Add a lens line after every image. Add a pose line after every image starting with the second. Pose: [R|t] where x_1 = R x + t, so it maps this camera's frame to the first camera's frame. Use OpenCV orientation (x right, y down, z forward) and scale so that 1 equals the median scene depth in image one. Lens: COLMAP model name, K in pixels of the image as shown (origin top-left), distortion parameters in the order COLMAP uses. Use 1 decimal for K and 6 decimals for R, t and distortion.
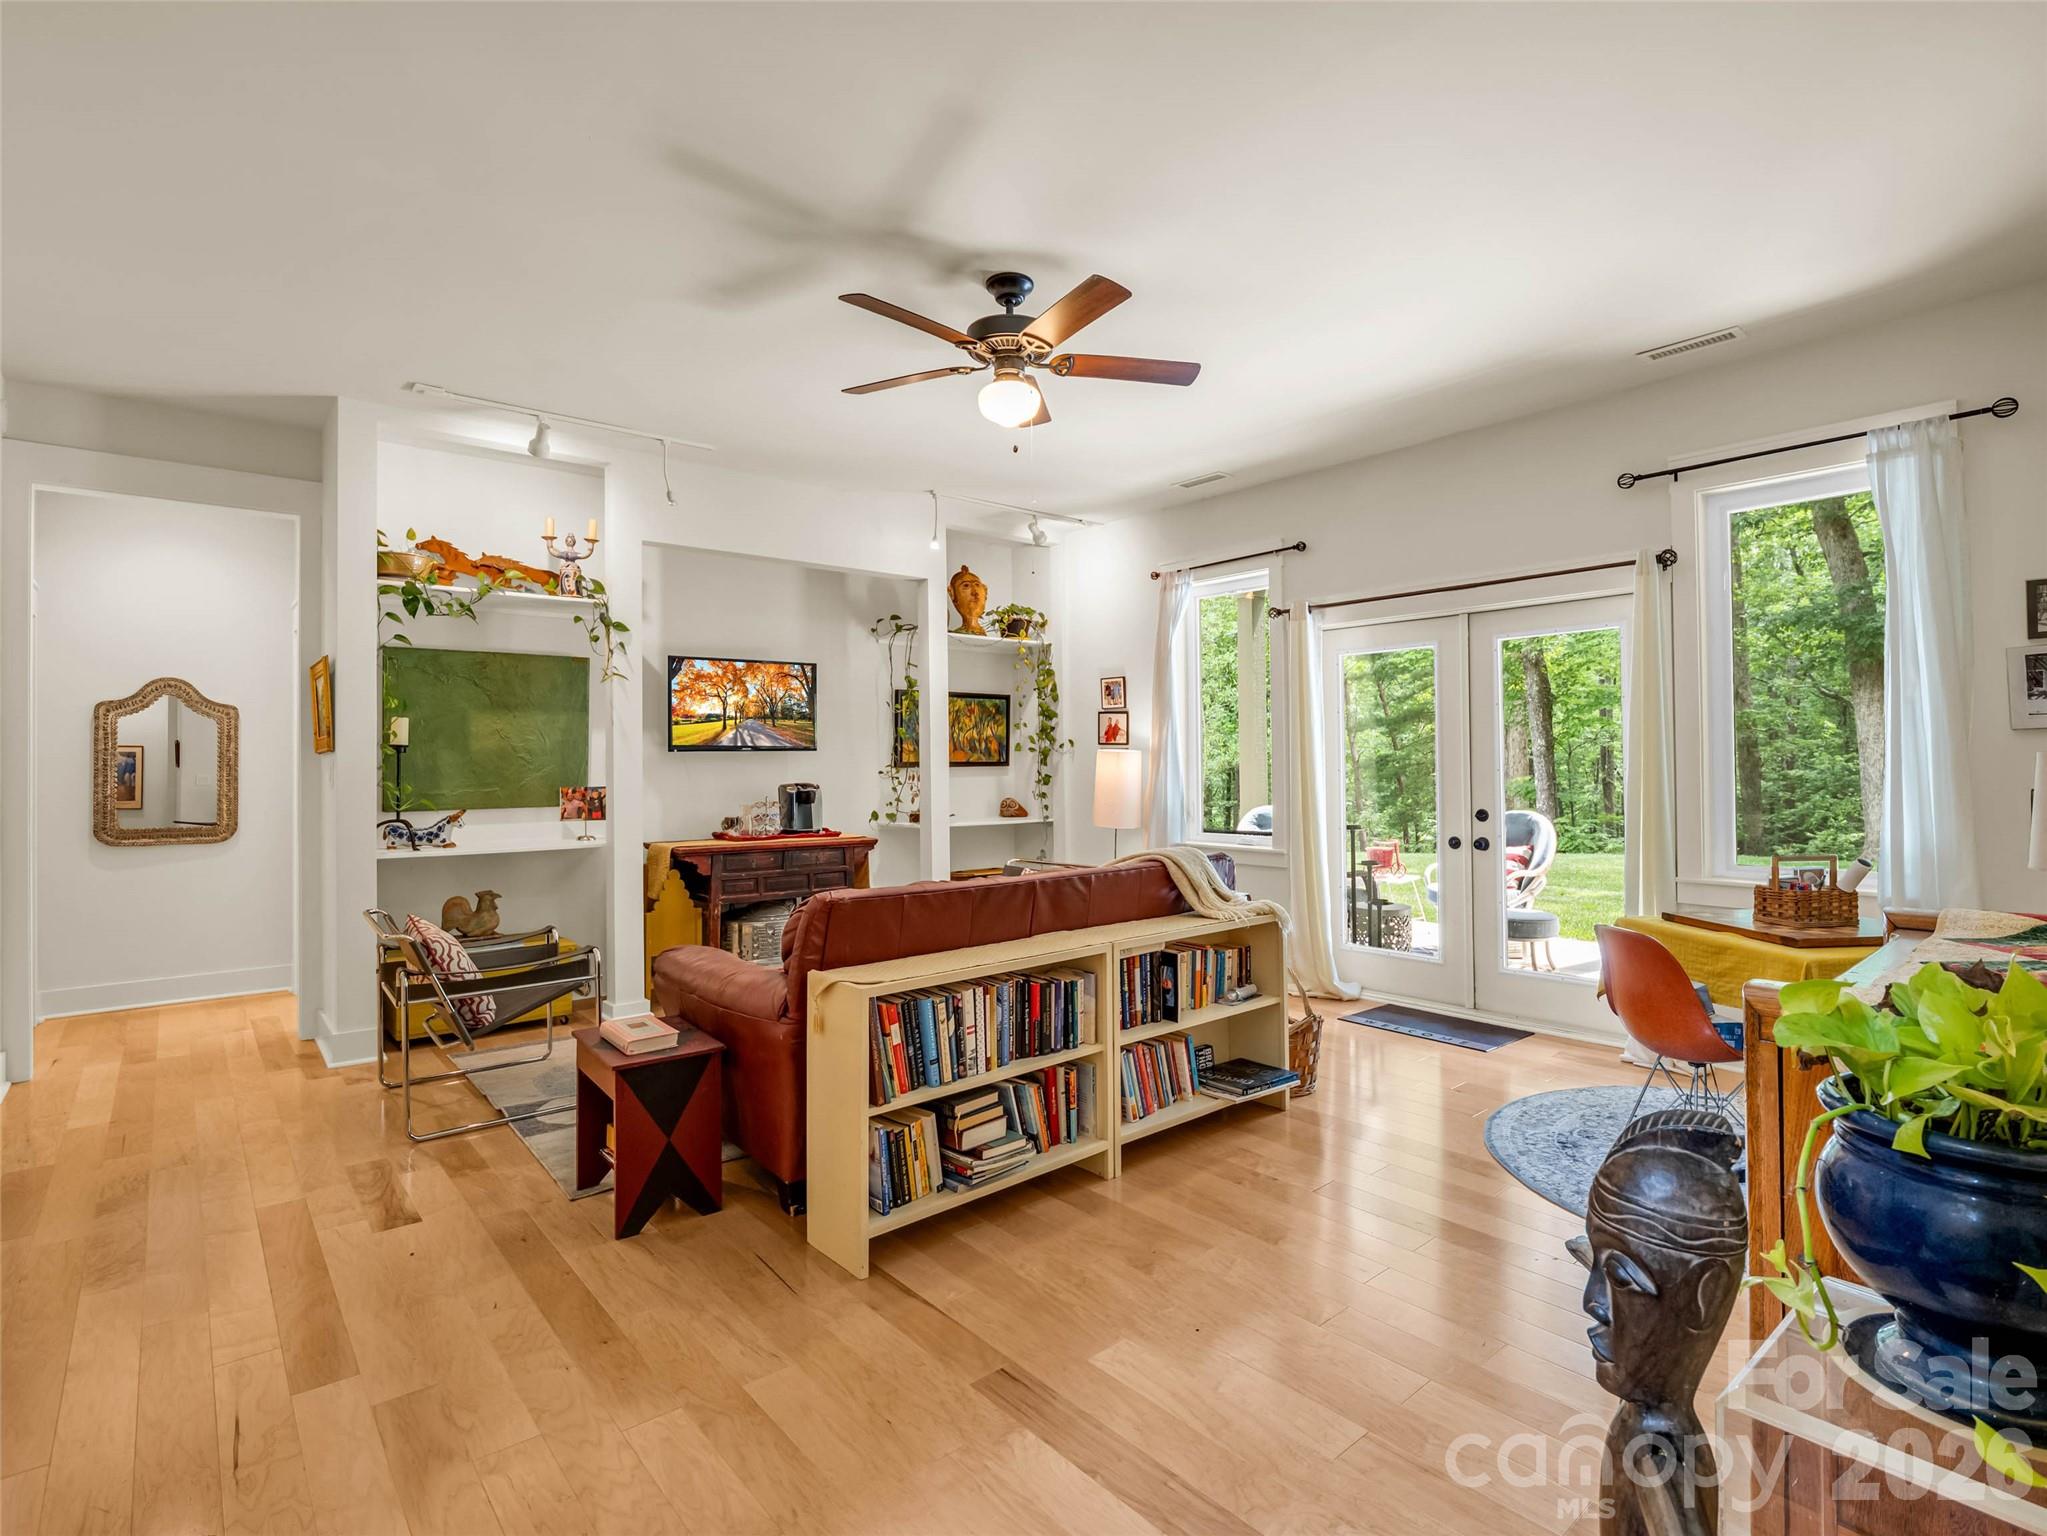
lens RADIAL K [[1015.4, 0, 1022.9], [0, 1015.4, 762.0], [0, 0, 1]] dist [-0.015994, -0.002429]
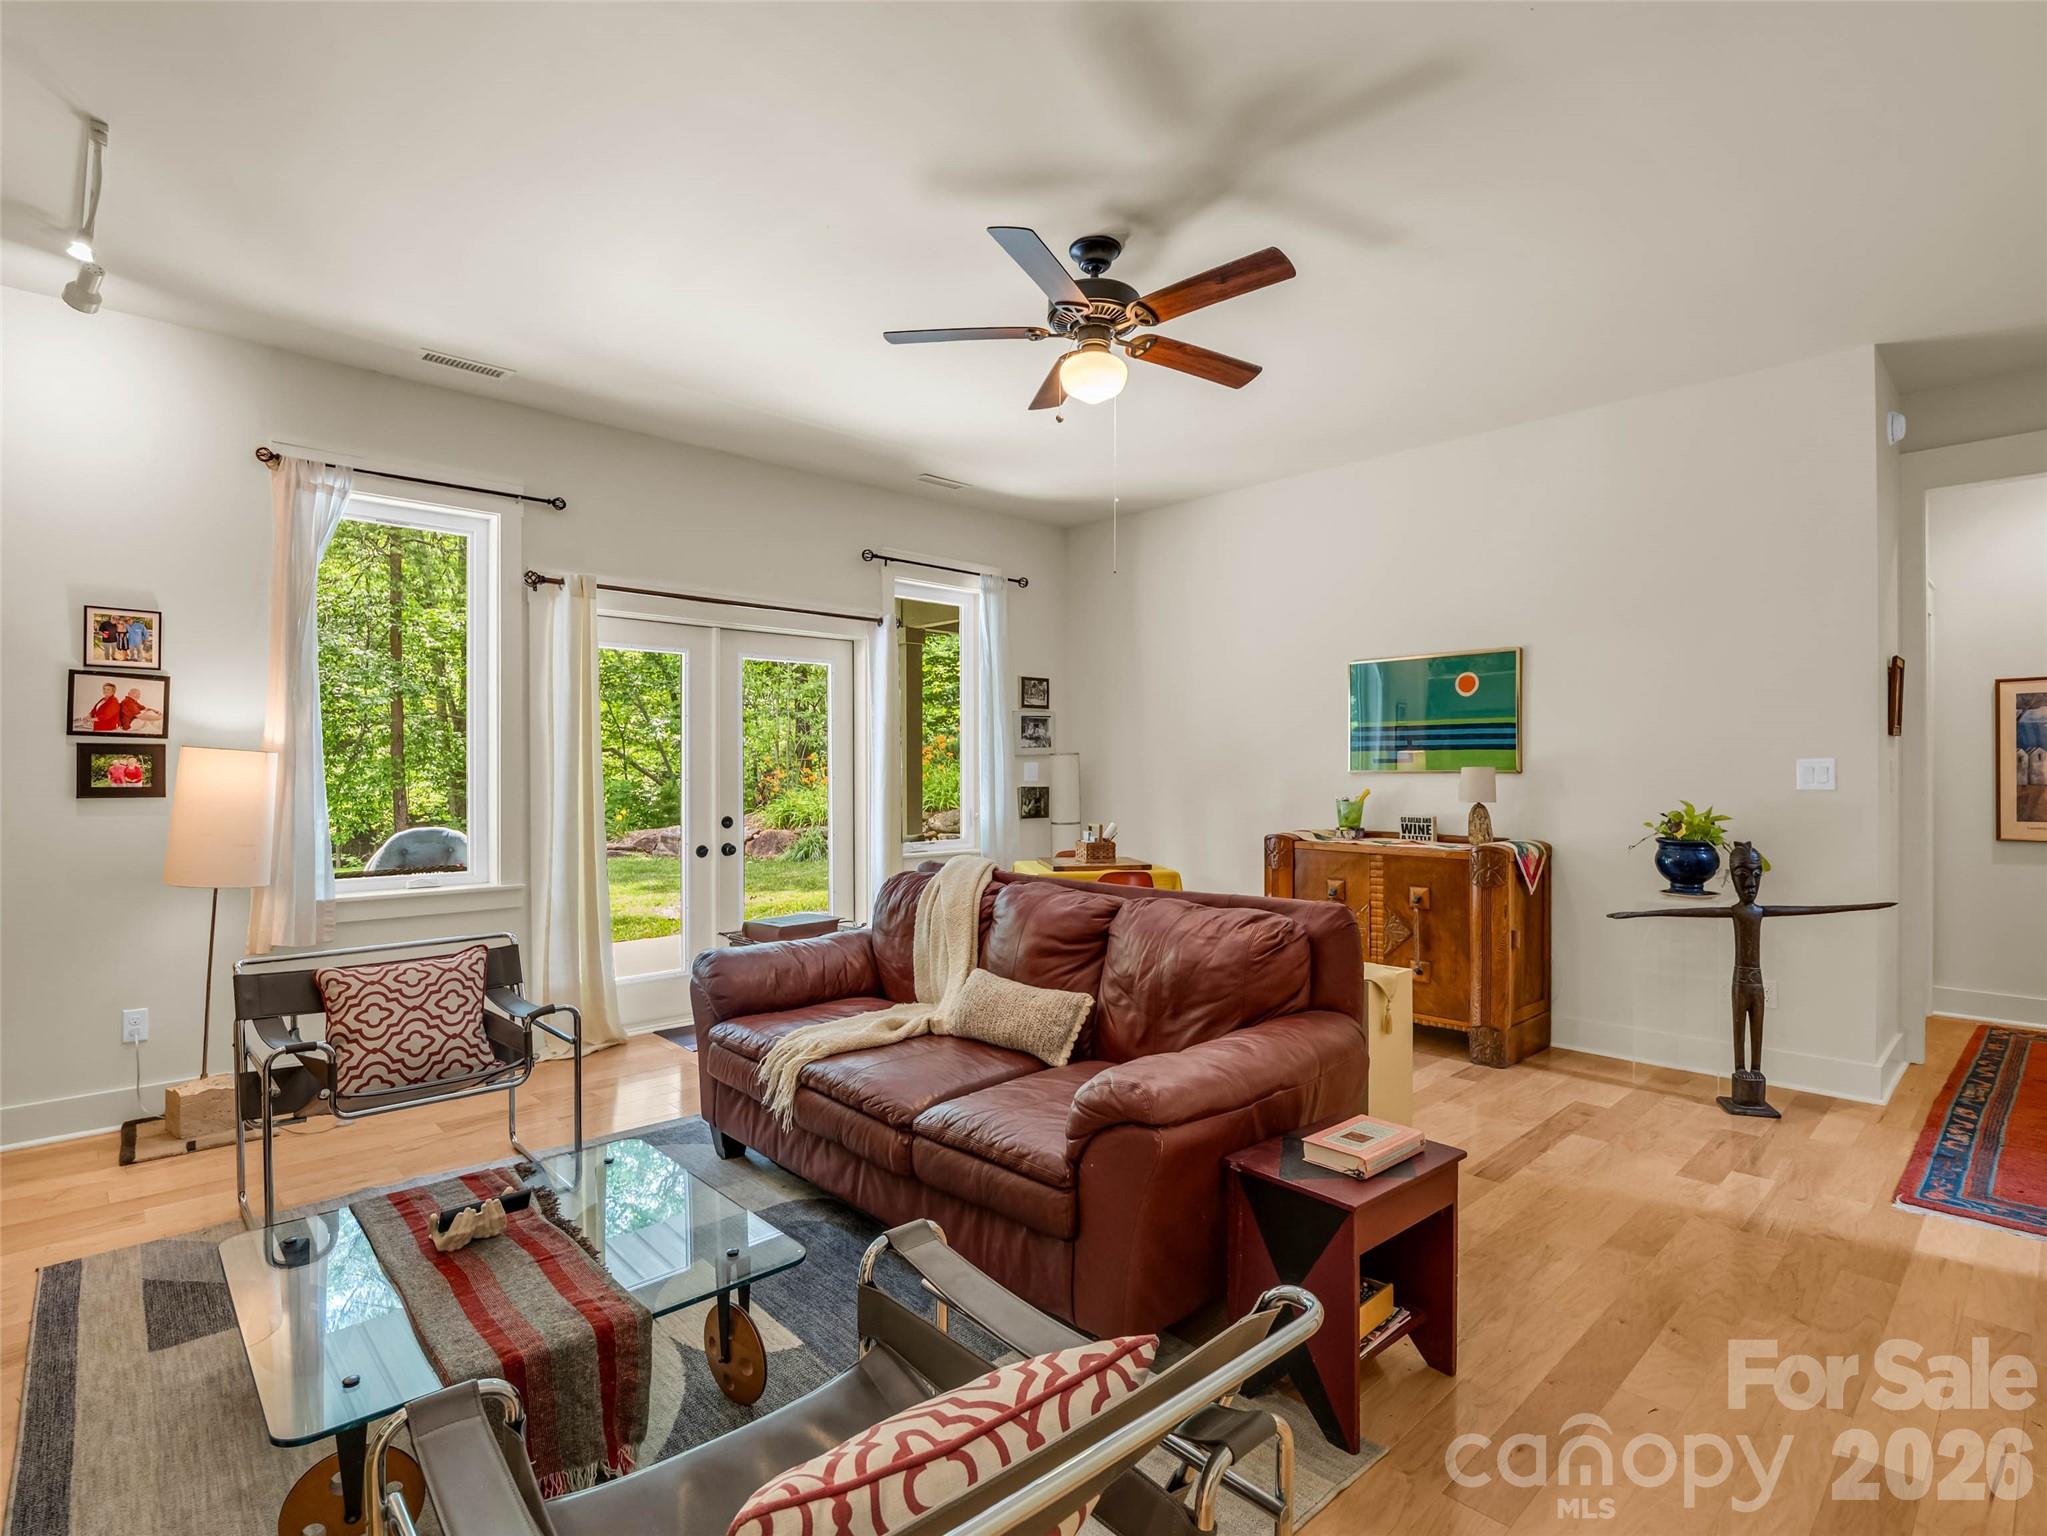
lens RADIAL K [[1015.4, 0, 1025.1], [0, 1015.4, 767.9], [0, 0, 1]] dist [-0.015994, -0.002429]
pose [[-0.068893, 0.000401, 0.997624, -0.569787], [-0.007317, 0.999973, -0.000907, -0.004515], [-0.997597, -0.007363, -0.068888, 0.704923]]
